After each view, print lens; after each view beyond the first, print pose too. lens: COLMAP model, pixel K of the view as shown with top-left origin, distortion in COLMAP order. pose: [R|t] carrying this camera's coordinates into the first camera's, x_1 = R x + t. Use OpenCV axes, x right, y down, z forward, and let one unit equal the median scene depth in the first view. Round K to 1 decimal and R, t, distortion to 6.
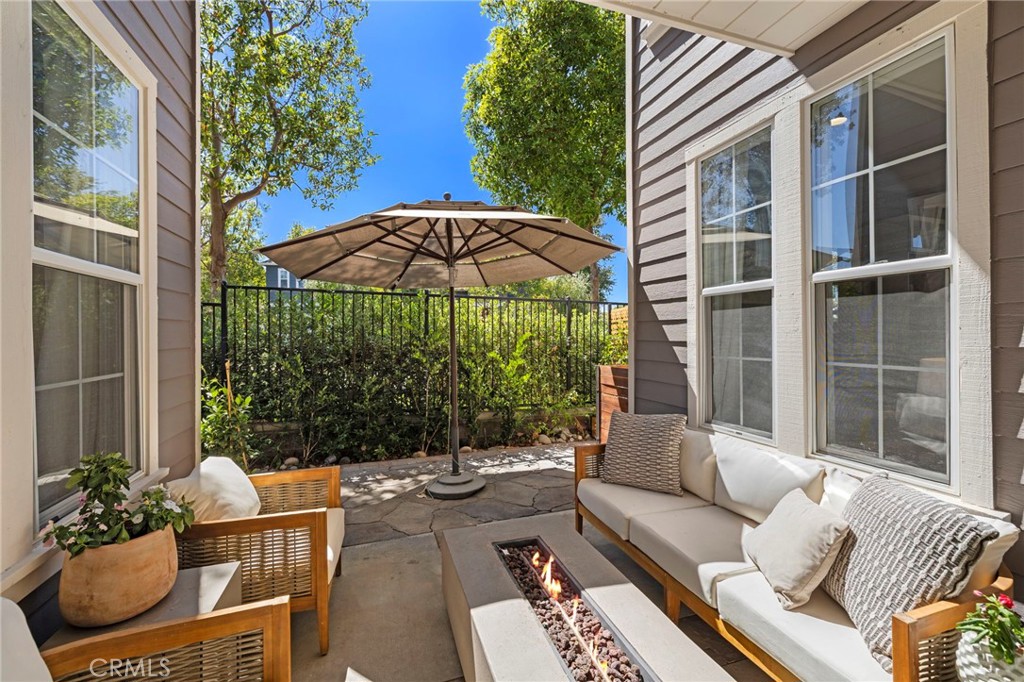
lens RADIAL K [[433.9, 0, 523.2], [0, 433.9, 336.0], [0, 0, 1]] dist [0.002630, 0.000091]
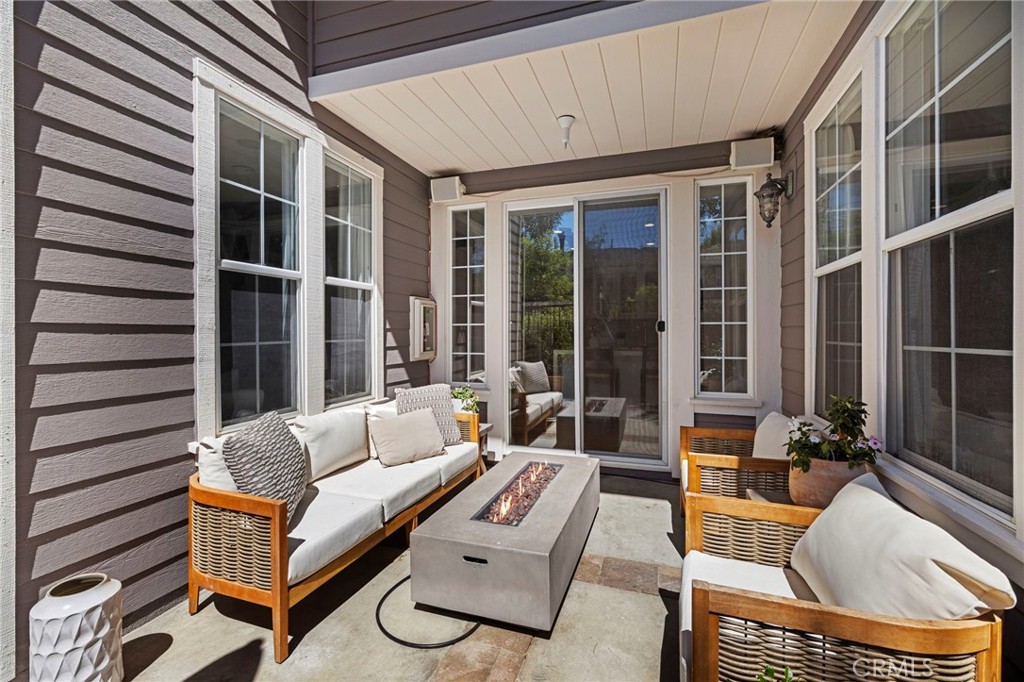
lens RADIAL K [[433.9, 0, 512.7], [0, 433.9, 334.8], [0, 0, 1]] dist [0.002630, 0.000091]
pose [[-0.782242, -0.005851, 0.622947, -0.532563], [-0.002033, 0.999975, 0.006841, 0.025817], [-0.622971, 0.004085, -0.782234, 1.359766]]
